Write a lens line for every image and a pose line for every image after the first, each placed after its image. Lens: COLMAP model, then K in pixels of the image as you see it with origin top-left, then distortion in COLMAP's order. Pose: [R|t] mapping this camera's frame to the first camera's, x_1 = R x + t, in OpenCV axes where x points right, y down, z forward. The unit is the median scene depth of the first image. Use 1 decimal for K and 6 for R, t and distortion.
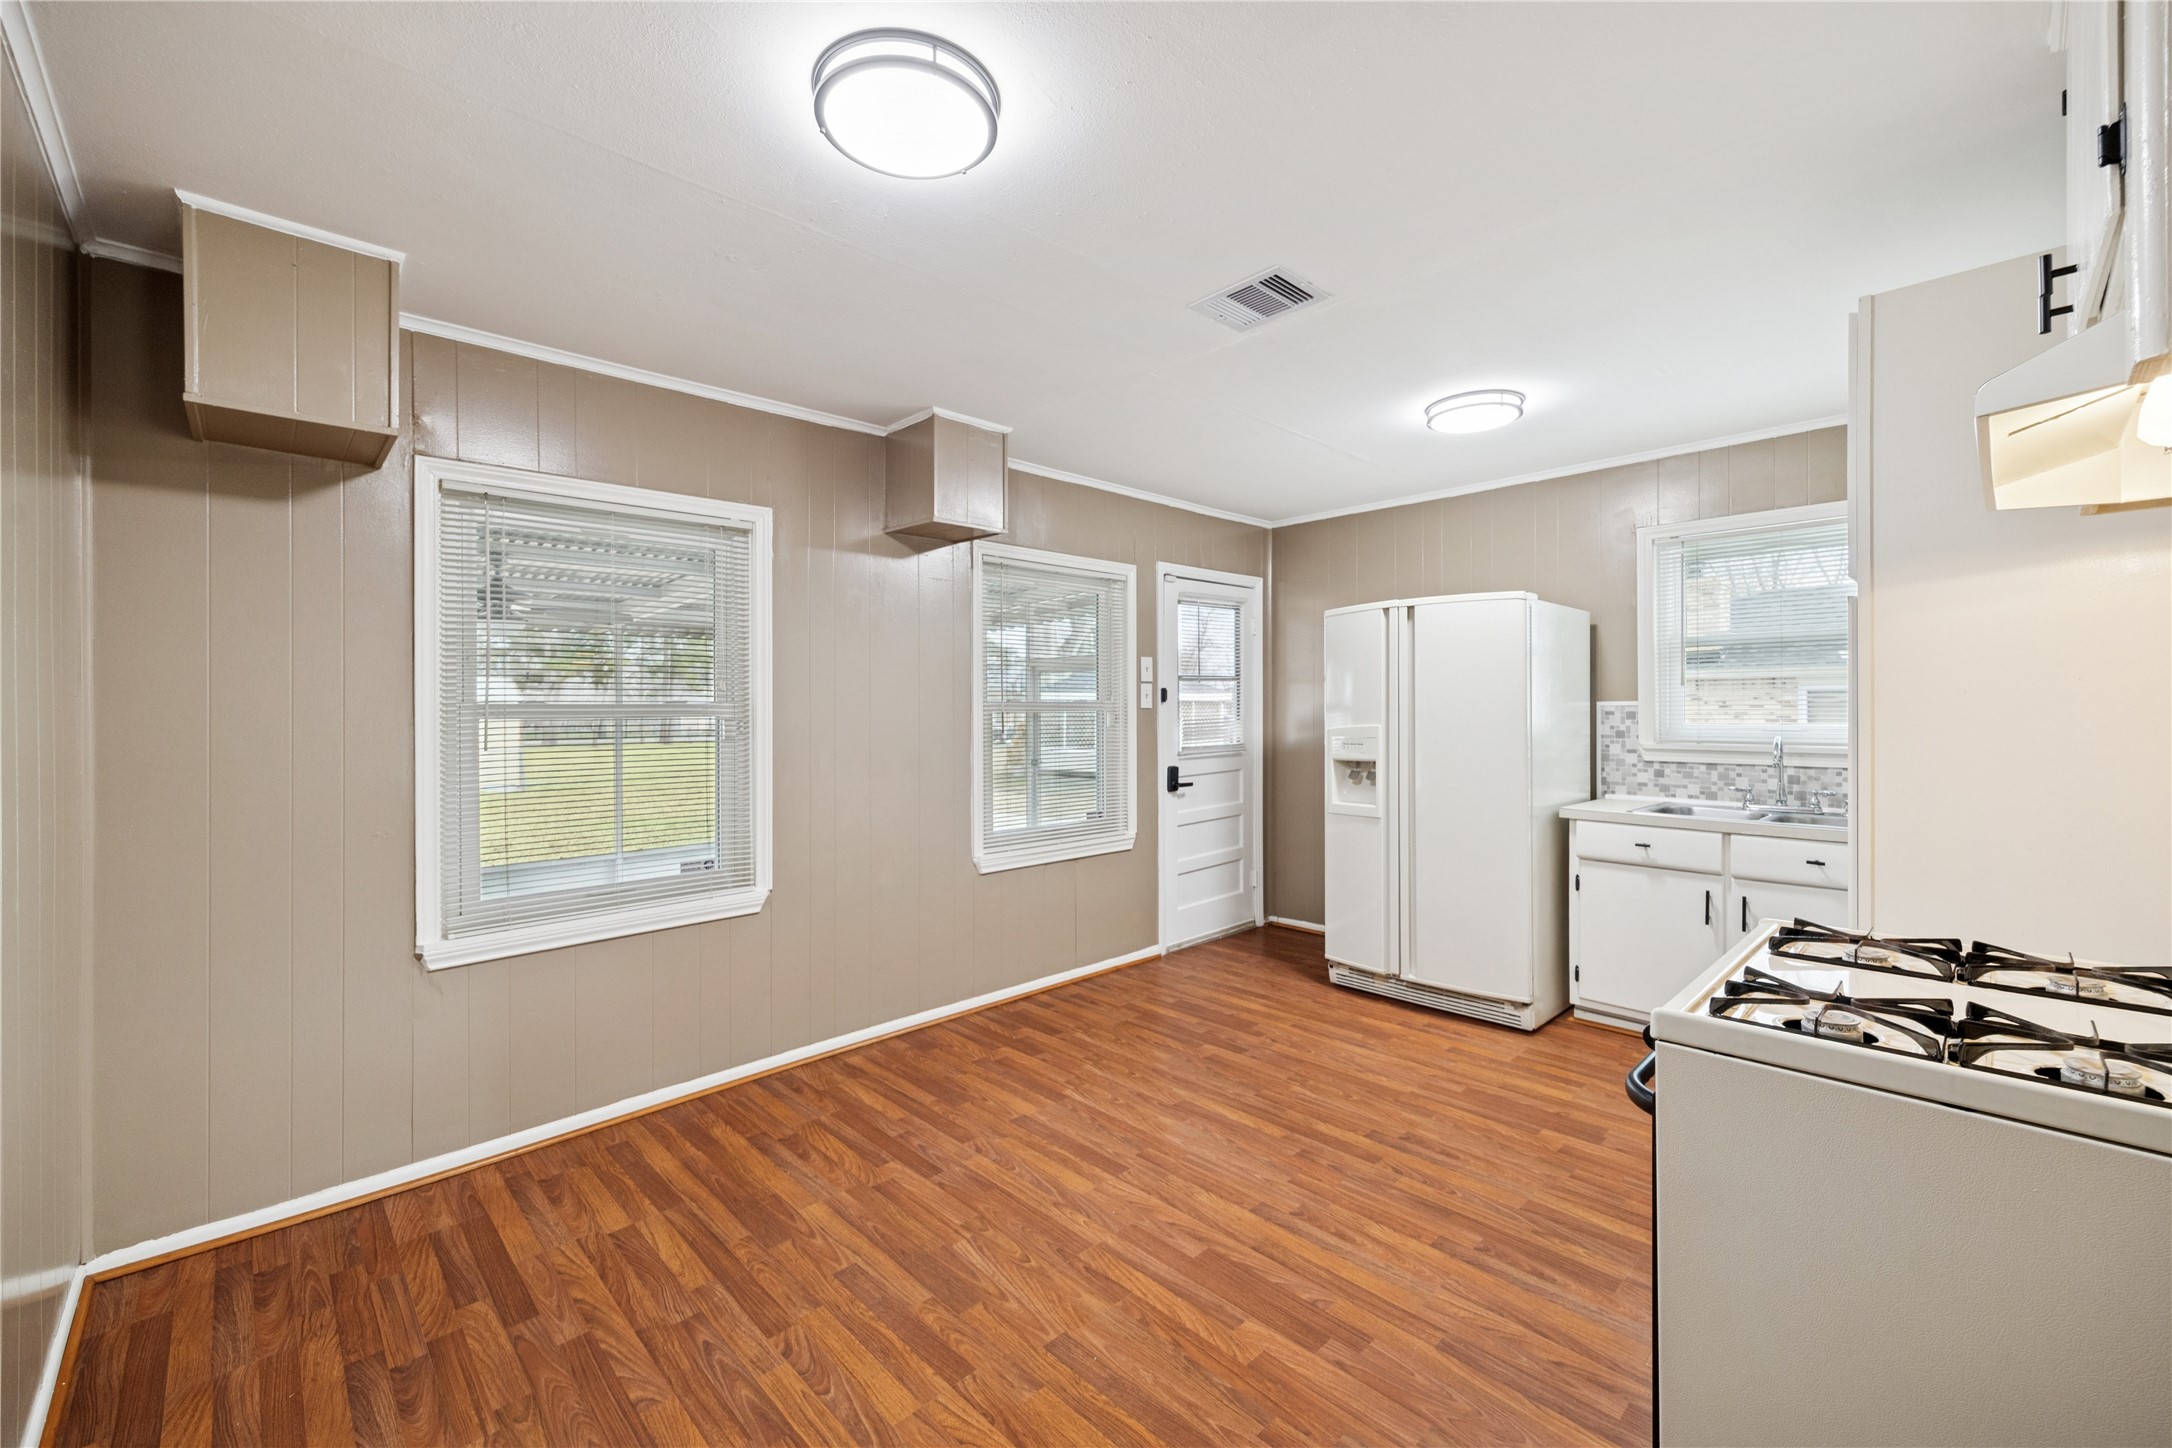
lens RADIAL K [[841.2, 0, 1076.5], [0, 841.2, 712.8], [0, 0, 1]] dist [-0.000234, 0.000784]
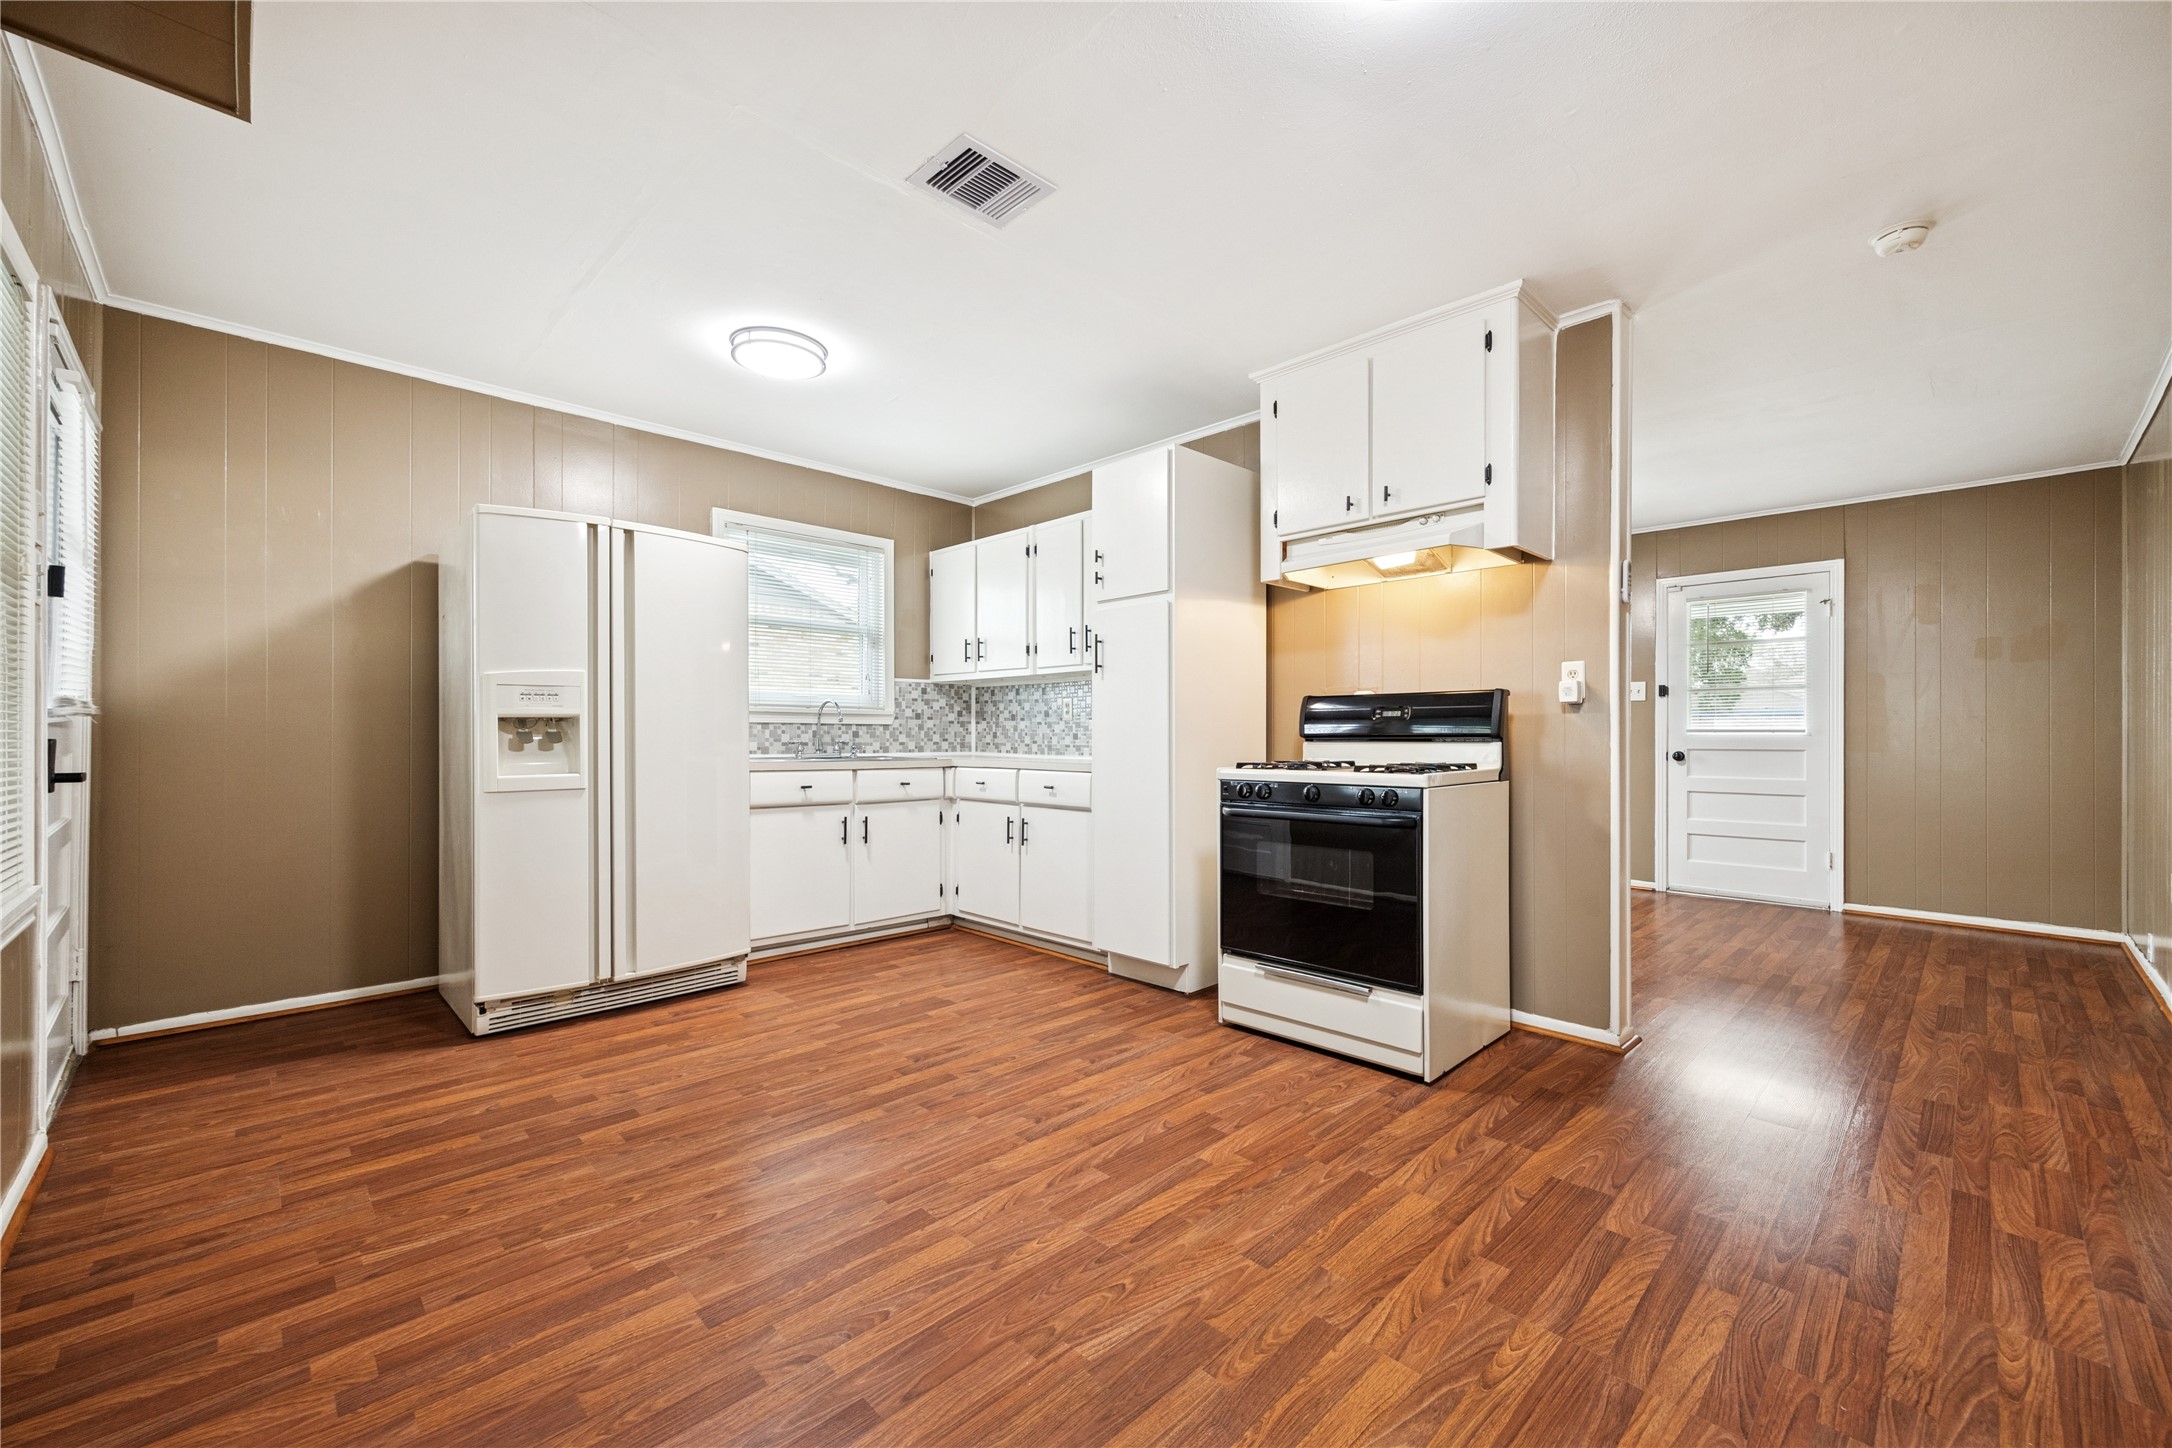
lens RADIAL K [[841.2, 0, 1102.0], [0, 841.2, 734.5], [0, 0, 1]] dist [-0.000234, 0.000784]
pose [[0.011791, -0.003462, 0.999924, -0.665792], [-0.004337, 0.999984, 0.003514, 0.110233], [-0.999921, -0.004378, 0.011775, 0.806487]]
